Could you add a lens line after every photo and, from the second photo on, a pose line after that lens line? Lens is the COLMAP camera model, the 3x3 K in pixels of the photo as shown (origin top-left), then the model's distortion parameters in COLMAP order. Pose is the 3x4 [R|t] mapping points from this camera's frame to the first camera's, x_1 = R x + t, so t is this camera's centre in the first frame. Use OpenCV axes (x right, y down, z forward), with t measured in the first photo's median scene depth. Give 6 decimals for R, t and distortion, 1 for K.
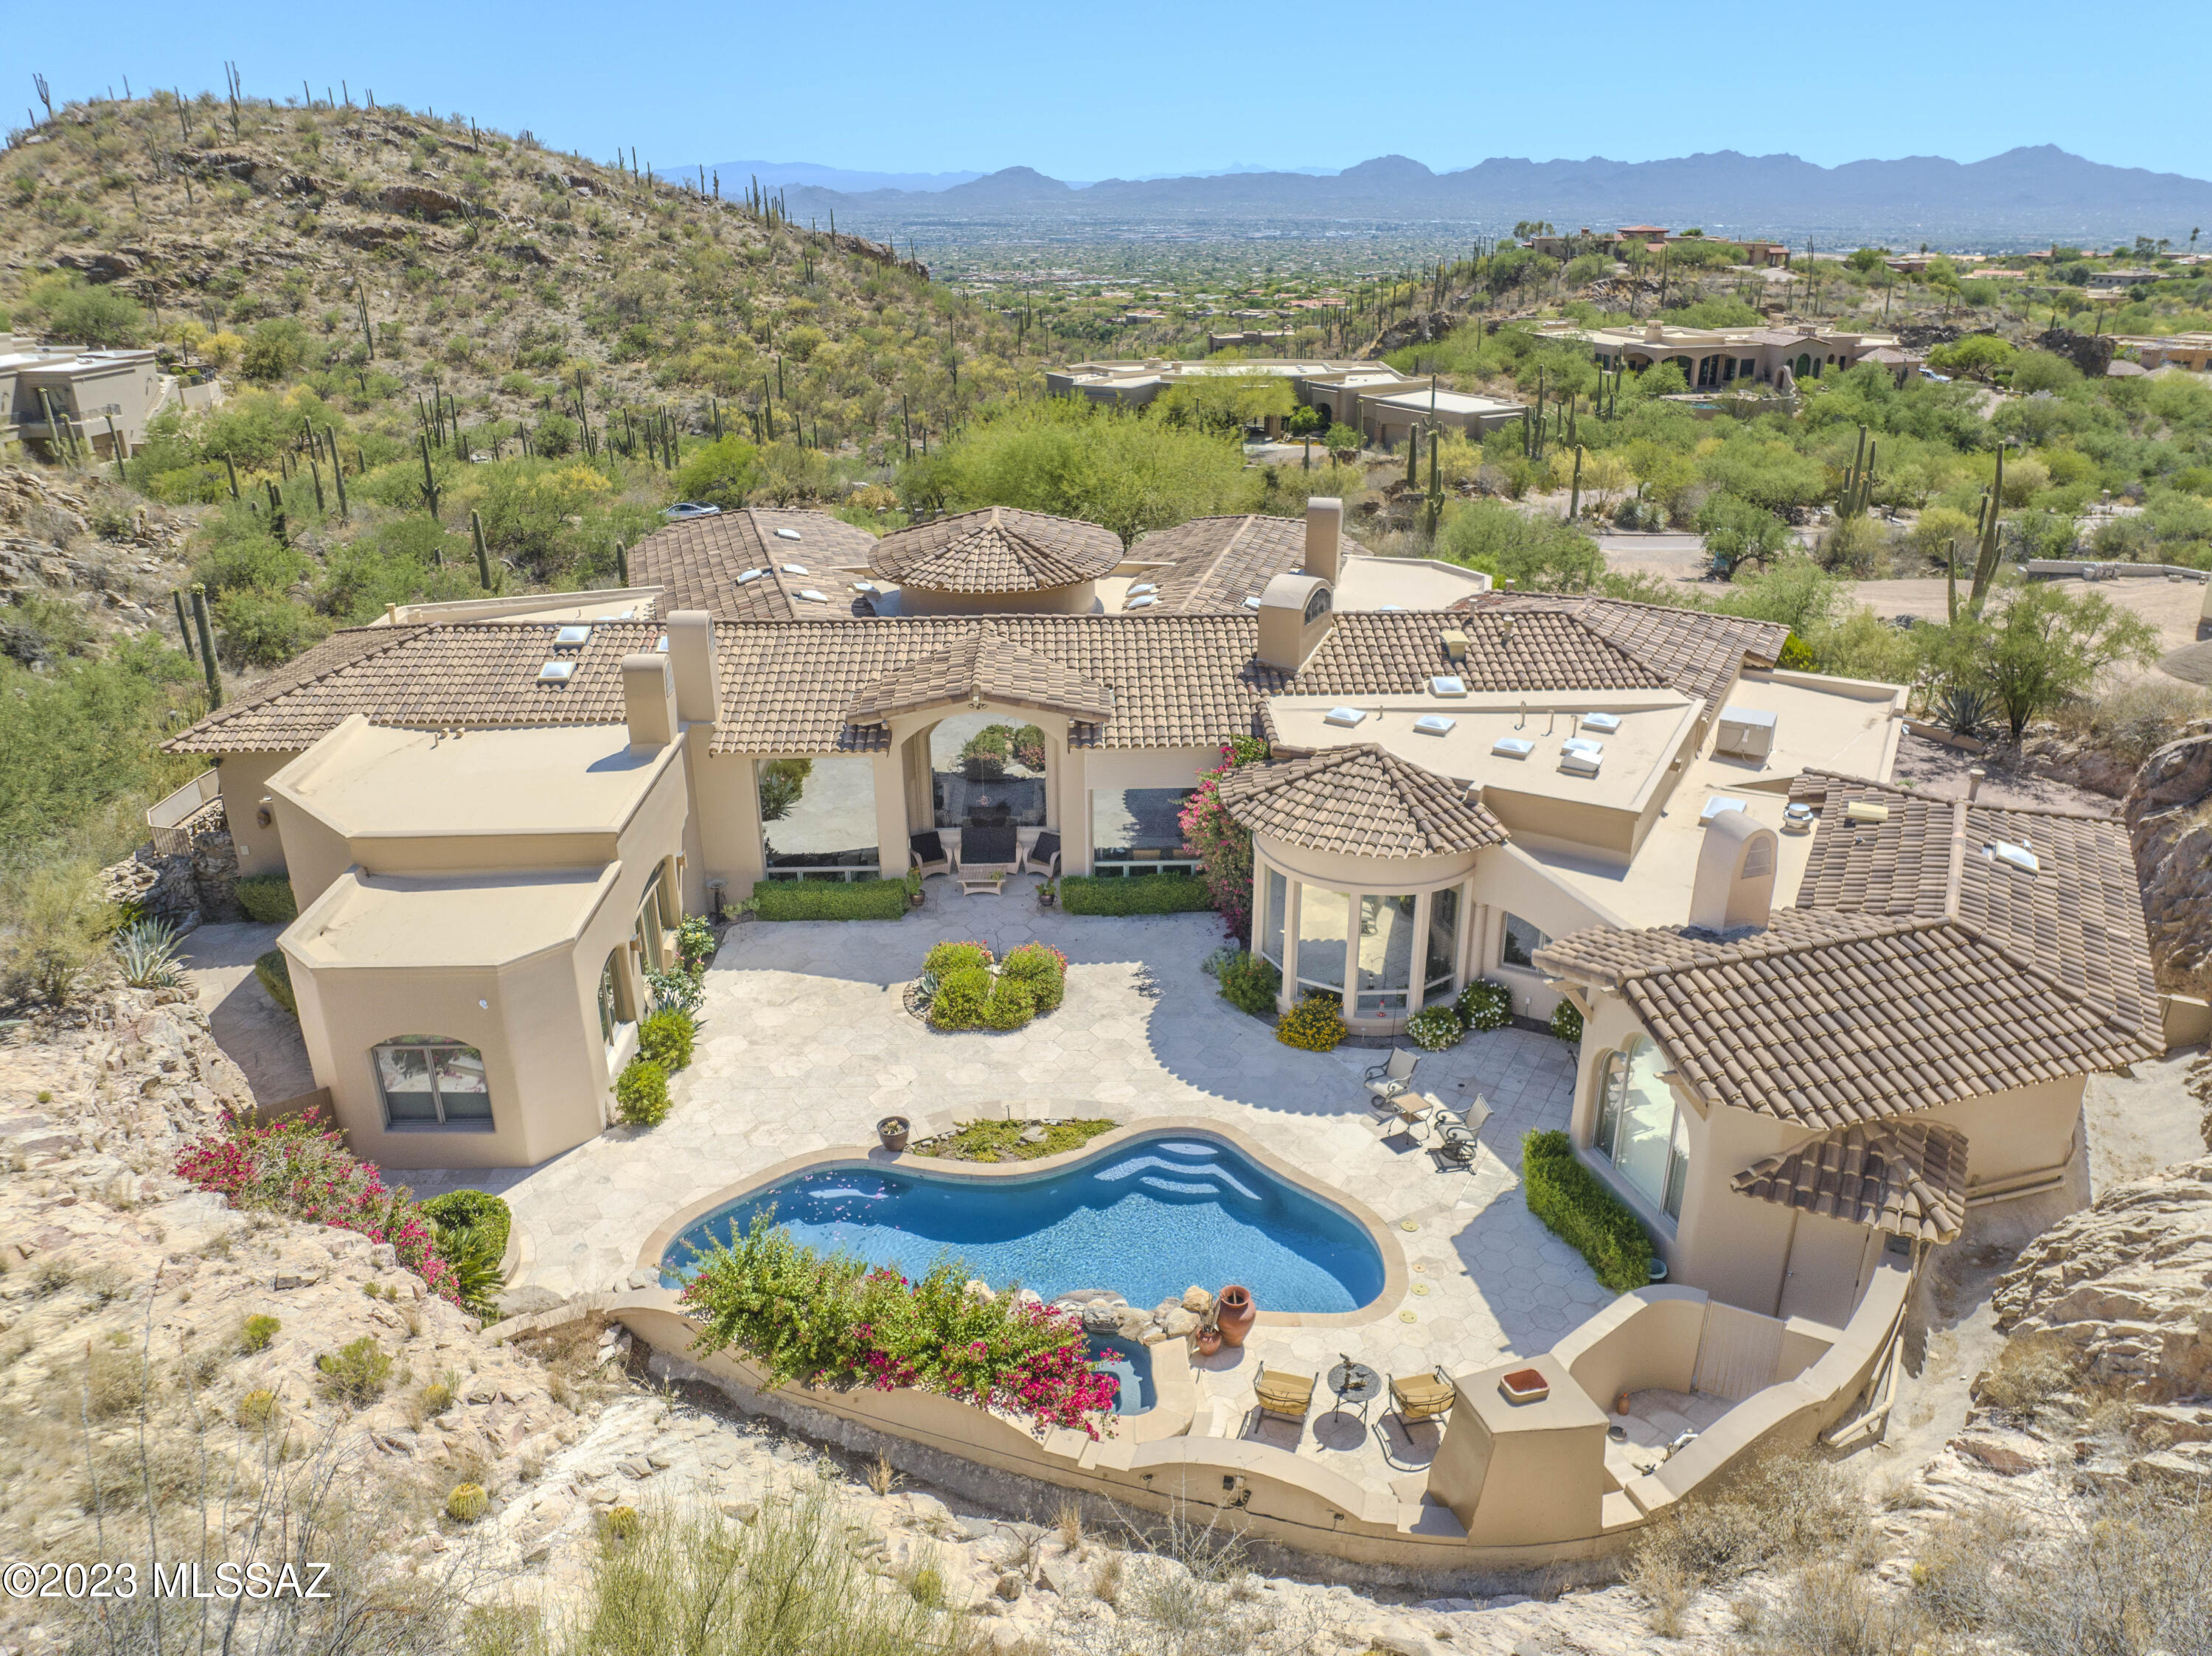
lens RADIAL K [[1540.7, 0, 1106.0], [0, 1540.7, 828.0], [0, 0, 1]] dist [-0.039379, 0.010081]
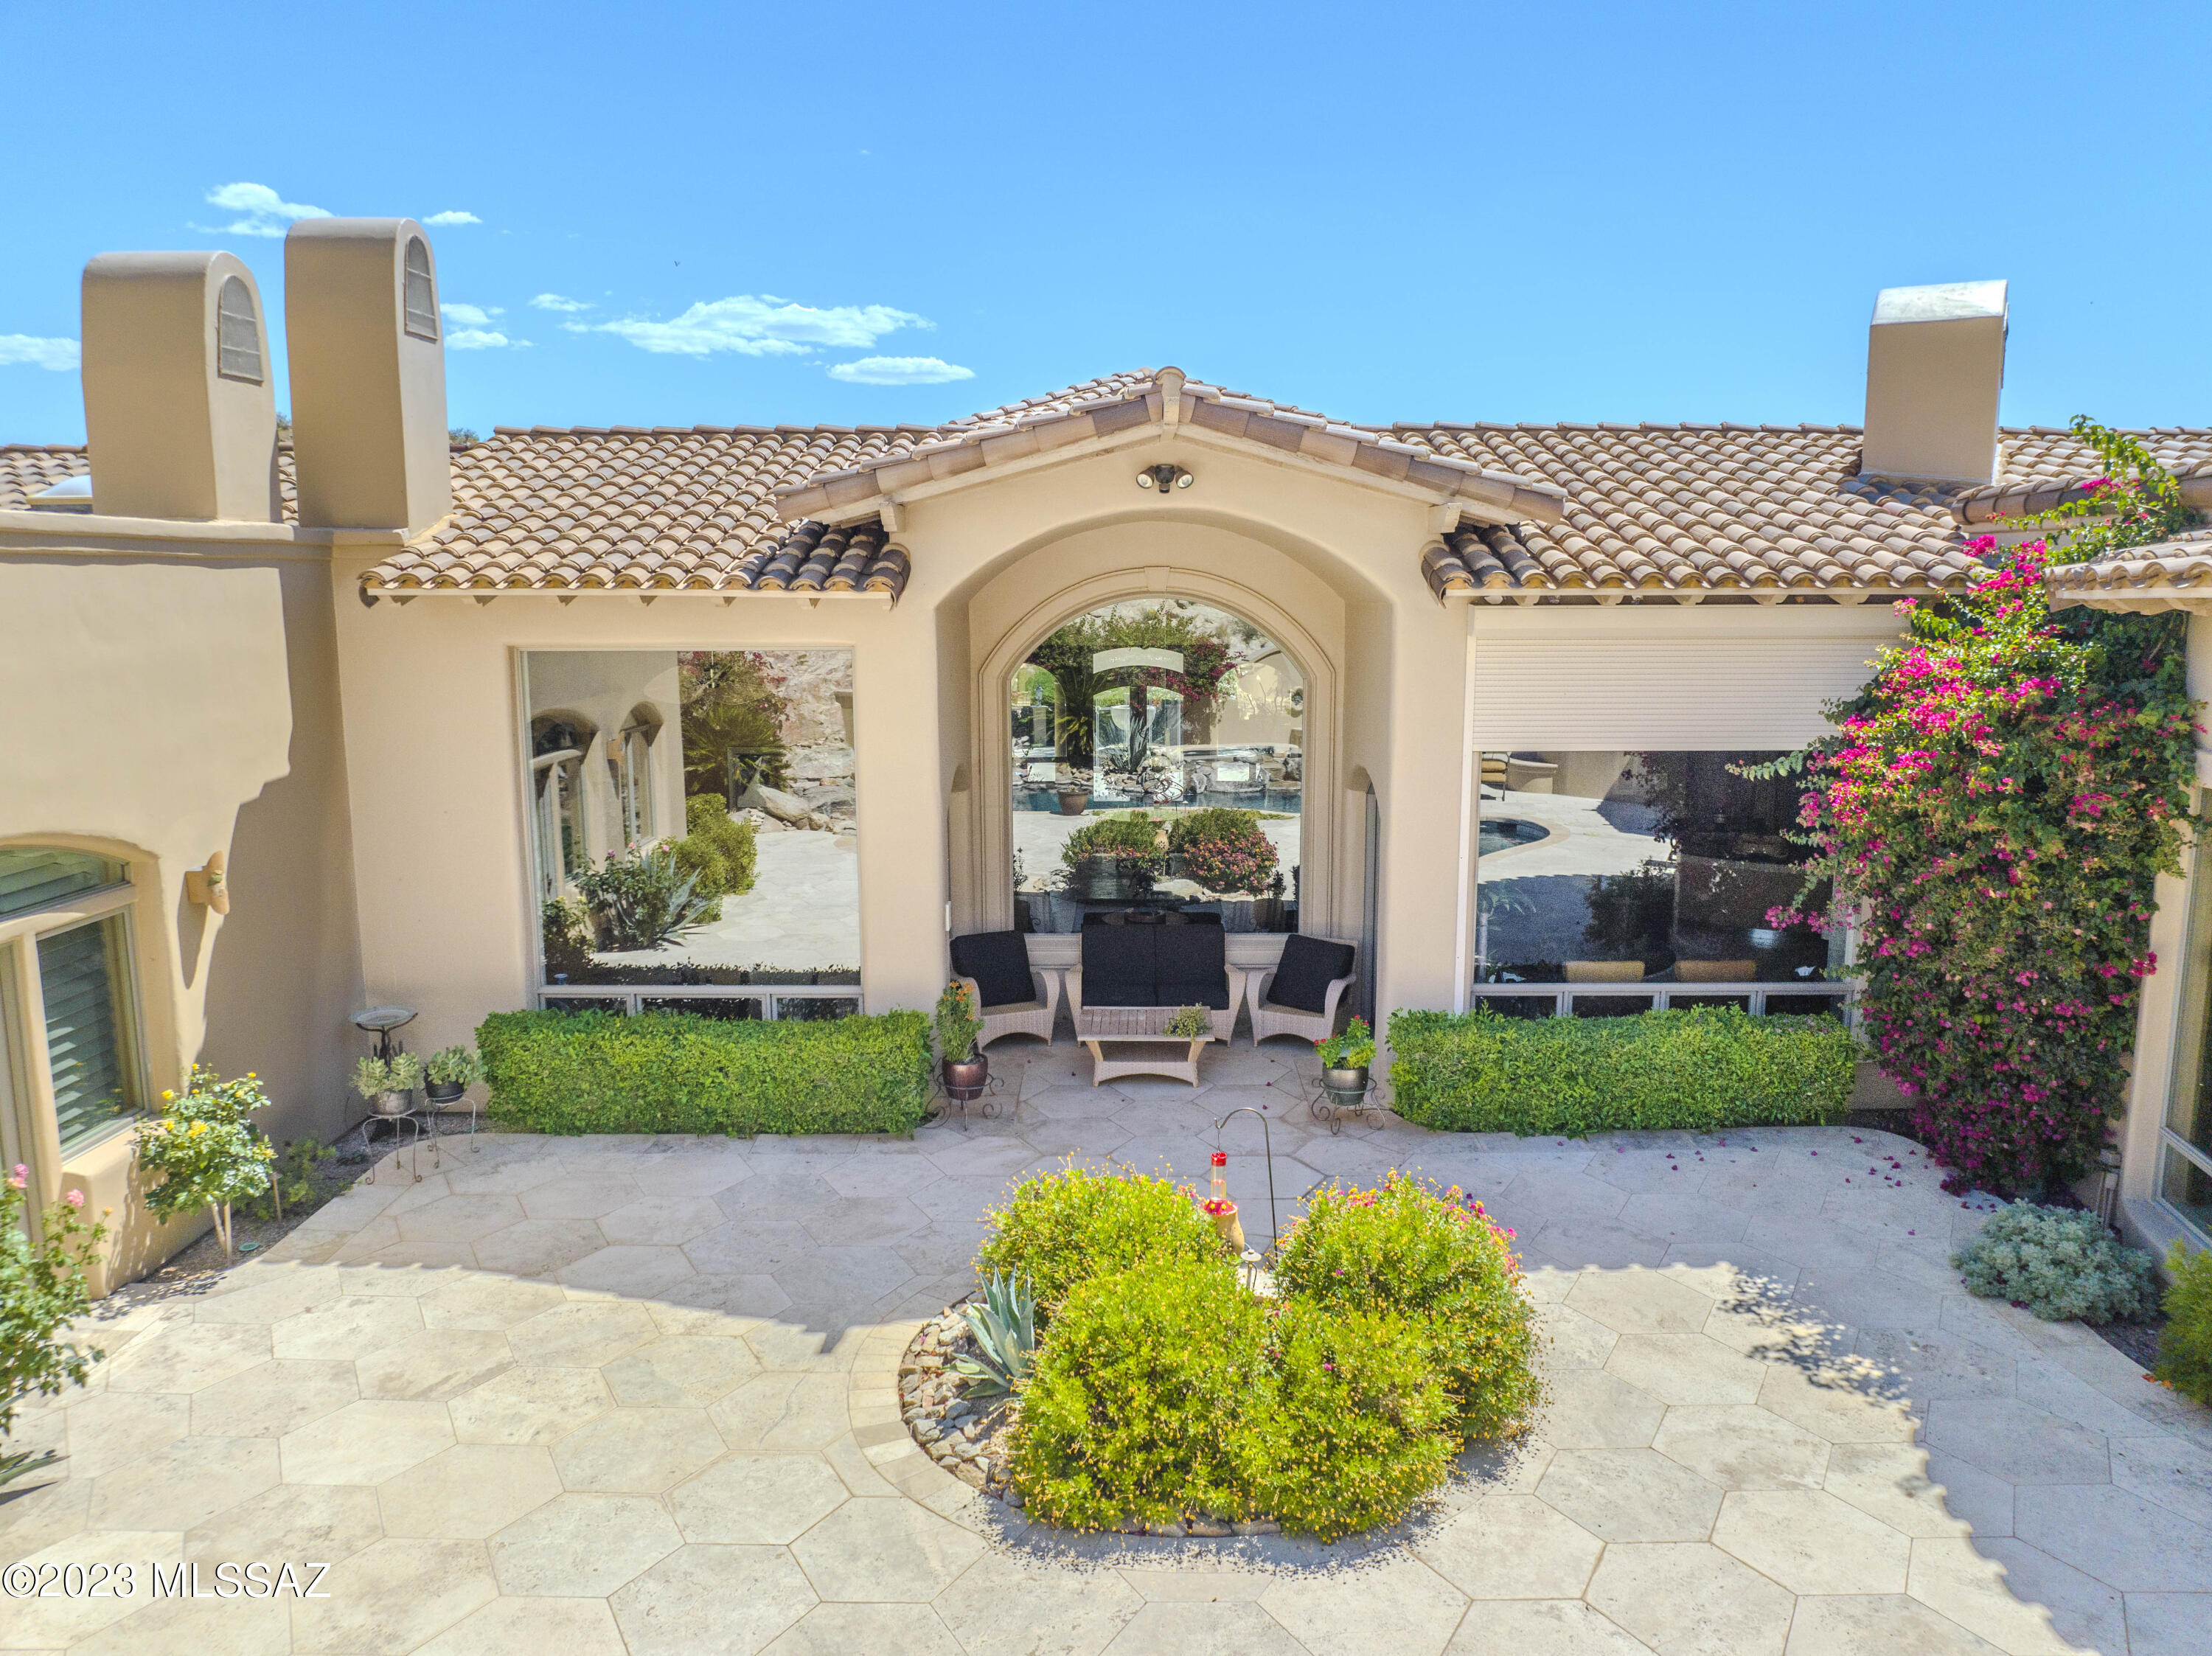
lens RADIAL K [[1540.7, 0, 1106.0], [0, 1540.7, 828.0], [0, 0, 1]] dist [-0.039379, 0.010081]
pose [[0.999458, 0.010103, -0.031334, -0.015981], [-0.017368, 0.970343, -0.241107, 0.014557], [0.027969, 0.241521, 0.969992, 0.129559]]
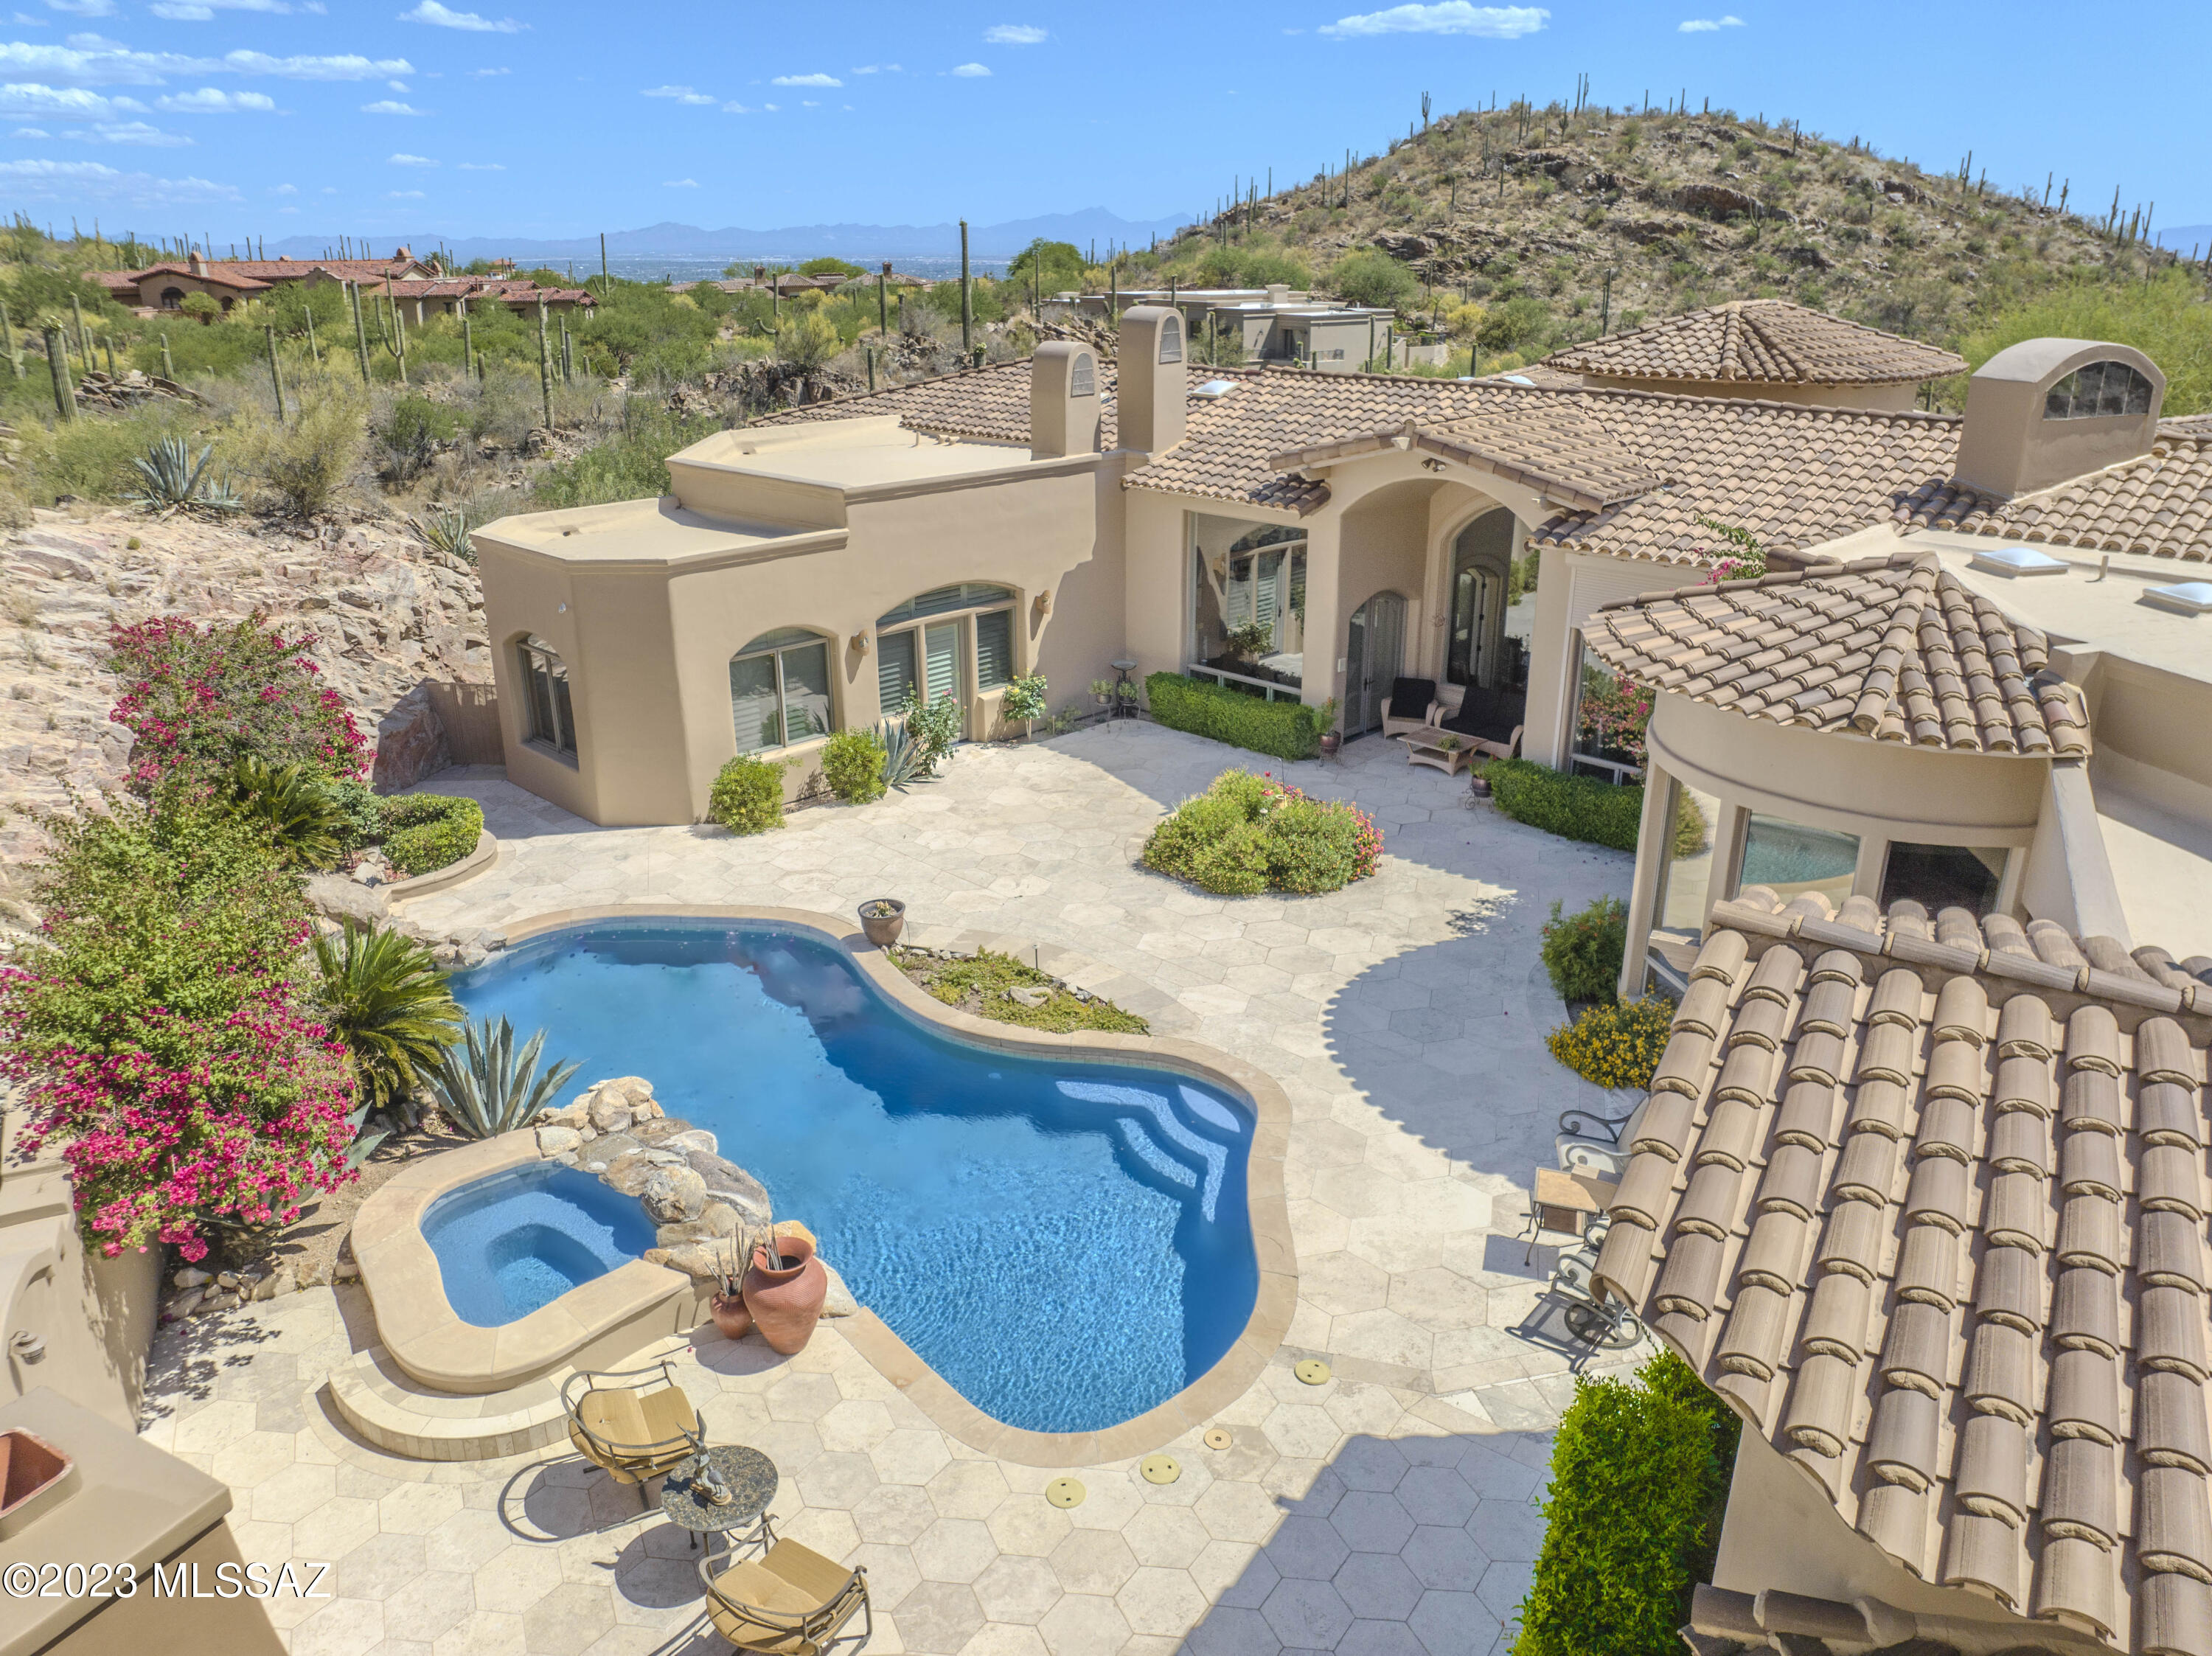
lens RADIAL K [[1557.2, 0, 1097.2], [0, 1557.2, 867.4], [0, 0, 1]] dist [-0.104900, 0.057251]
pose [[0.681159, 0.271763, -0.679829, 0.059886], [-0.280403, 0.954591, 0.100648, 0.011629], [0.676311, 0.122069, 0.726431, 0.082299]]
